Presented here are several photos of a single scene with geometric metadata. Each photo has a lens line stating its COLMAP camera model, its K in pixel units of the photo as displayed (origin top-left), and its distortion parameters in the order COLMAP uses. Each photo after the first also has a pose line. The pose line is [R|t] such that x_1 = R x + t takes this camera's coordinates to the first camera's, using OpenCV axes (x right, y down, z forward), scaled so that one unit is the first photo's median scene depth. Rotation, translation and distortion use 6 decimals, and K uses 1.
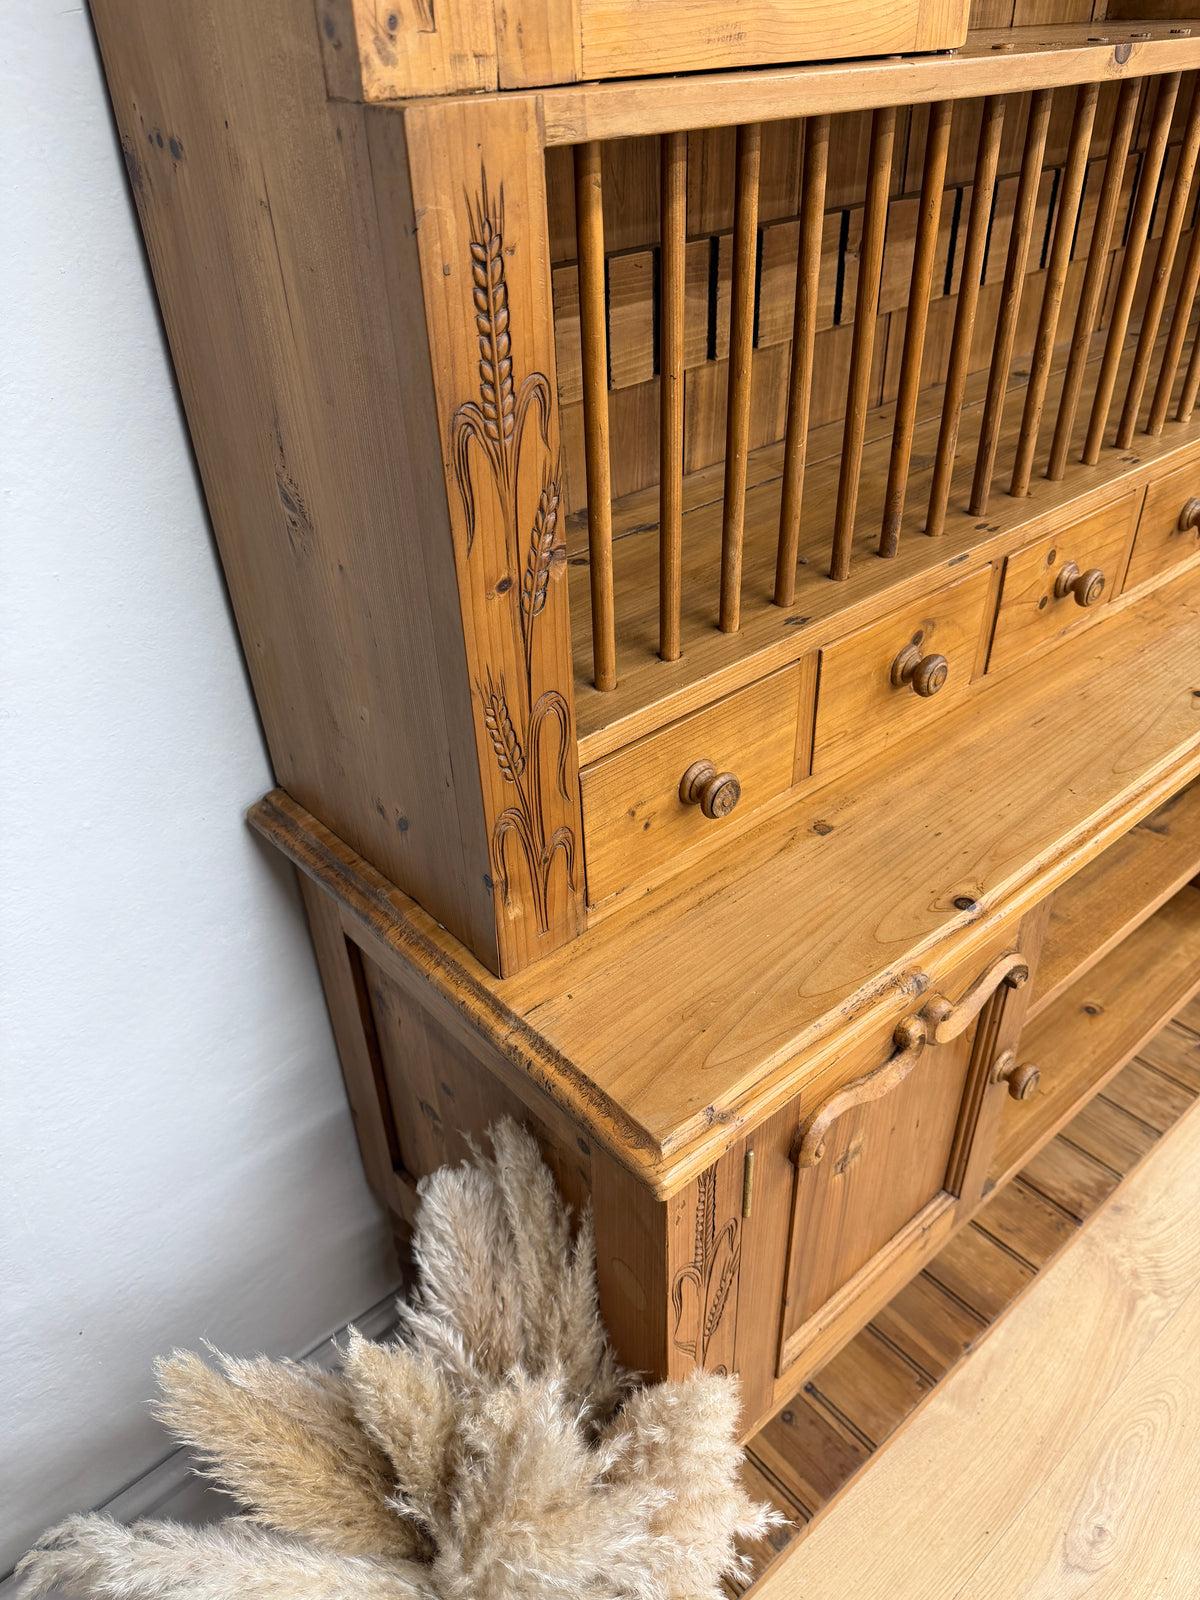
lens RADIAL K [[1132.9, 0, 602.4], [0, 1132.9, 804.9], [0, 0, 1]] dist [0.072632, -0.117374]
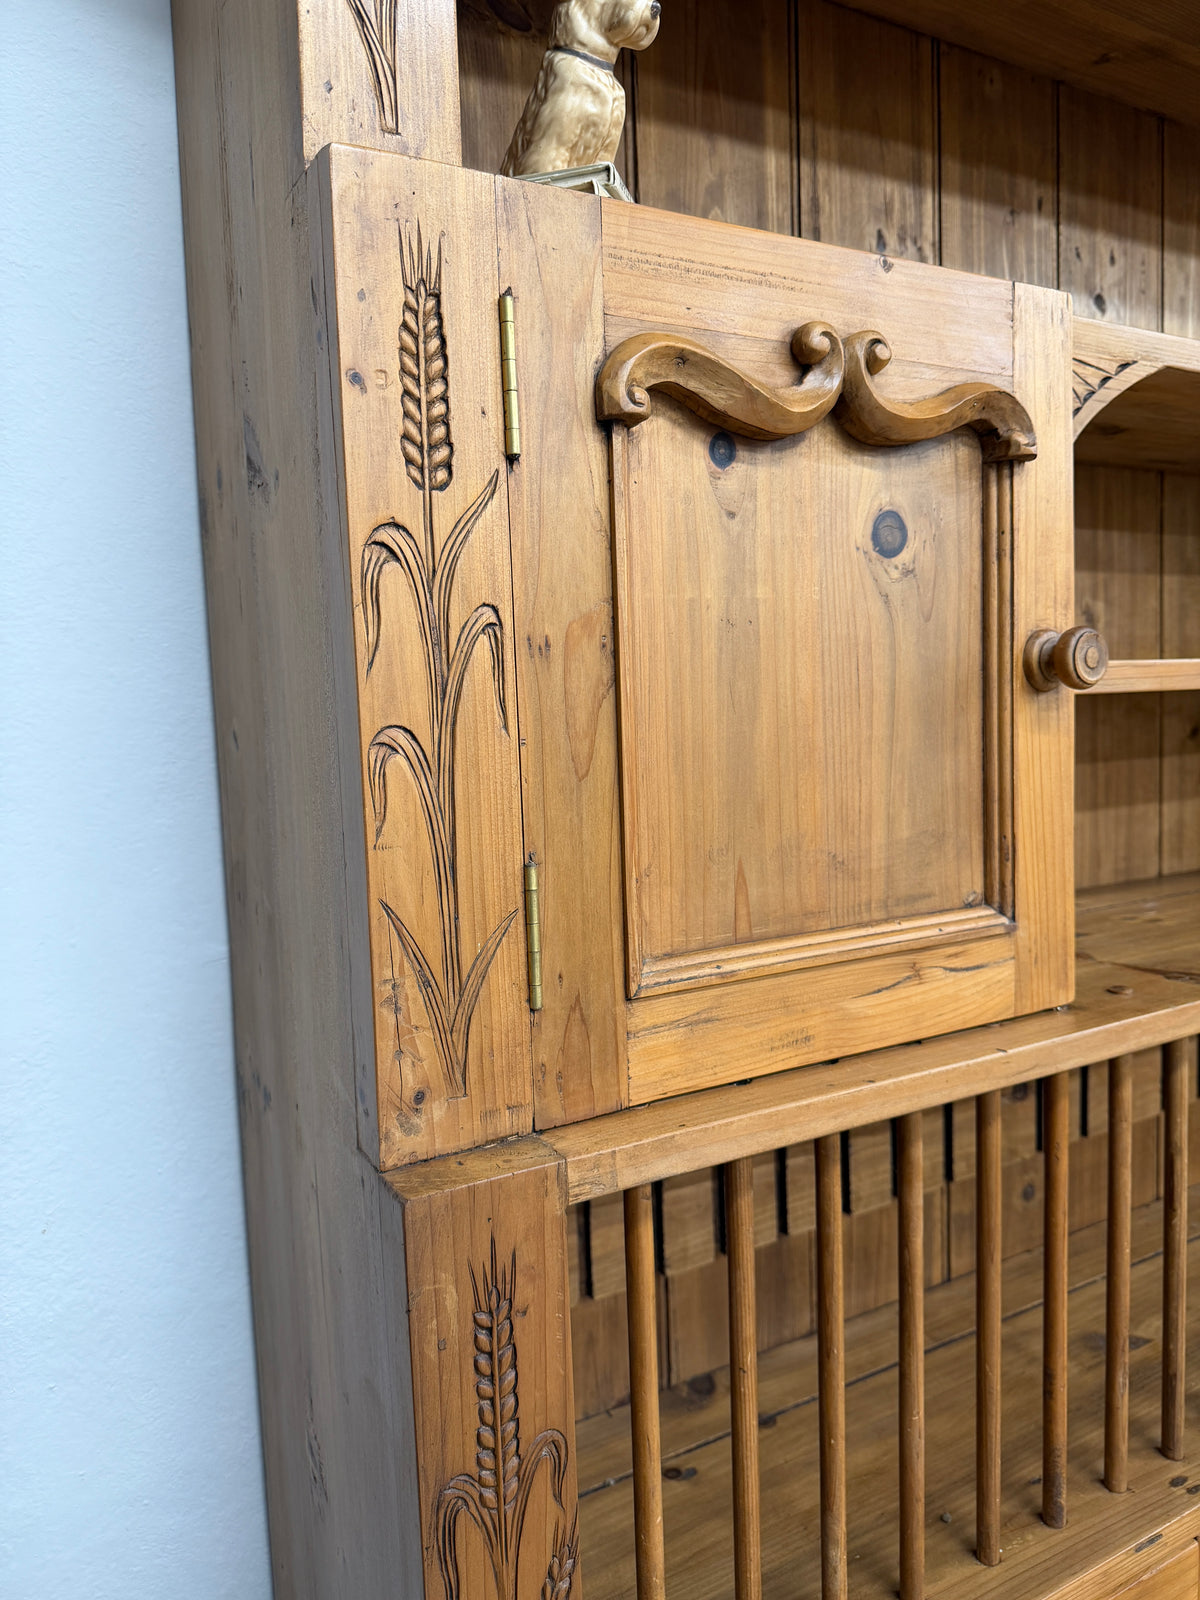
lens RADIAL K [[1139.2, 0, 586.2], [0, 1139.2, 801.5], [0, 0, 1]] dist [0.076060, -0.125299]
pose [[0.978060, 0.013359, -0.207893, 0.093217], [-0.115174, 0.866231, -0.486188, -0.236608], [0.173589, 0.499465, 0.848765, 0.014190]]
